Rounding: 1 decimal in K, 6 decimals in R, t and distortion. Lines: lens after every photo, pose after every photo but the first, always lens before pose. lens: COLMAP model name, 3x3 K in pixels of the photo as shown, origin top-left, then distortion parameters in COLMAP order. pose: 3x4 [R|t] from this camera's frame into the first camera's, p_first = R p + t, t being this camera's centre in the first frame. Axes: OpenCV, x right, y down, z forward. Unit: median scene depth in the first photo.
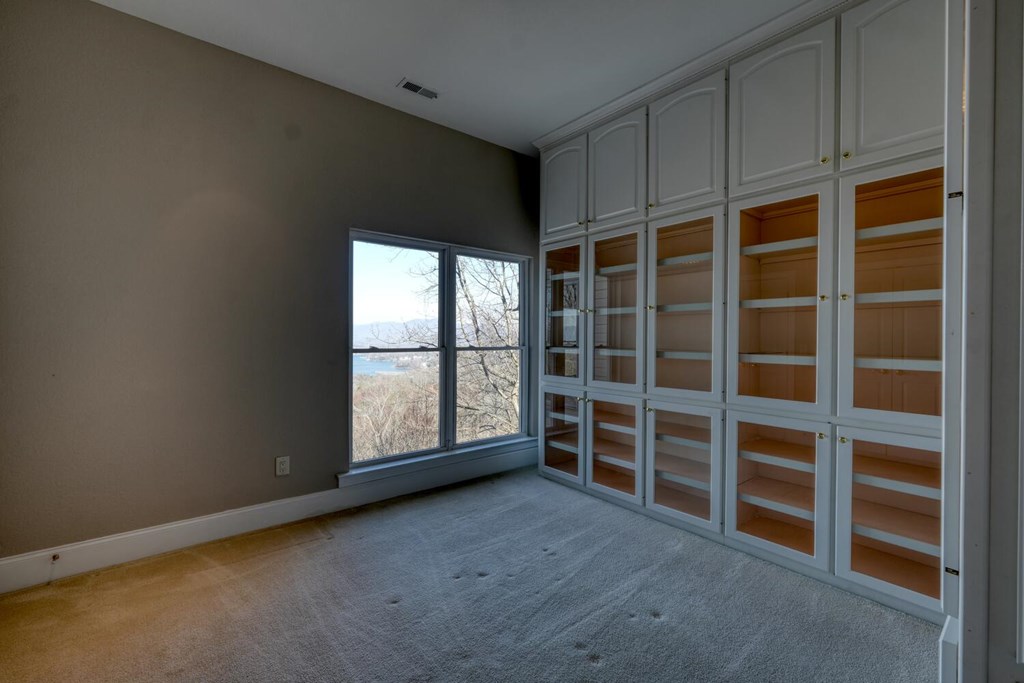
lens RADIAL K [[449.9, 0, 505.0], [0, 449.9, 339.8], [0, 0, 1]] dist [-0.003425, -0.001333]
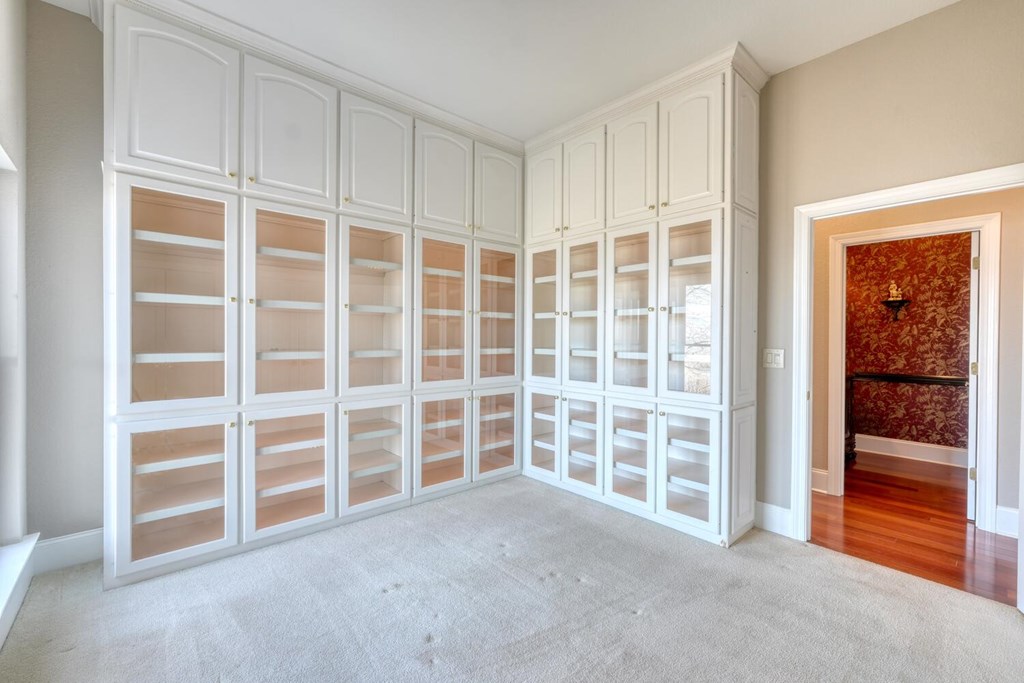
lens RADIAL K [[384.2, 0, 511.6], [0, 384.2, 339.8], [0, 0, 1]] dist [0.000321, 0.000004]
pose [[-0.014314, -0.011659, 0.999830, -0.454324], [0.002320, 0.999929, 0.011694, -0.007427], [-0.999895, 0.002487, -0.014286, 0.597612]]
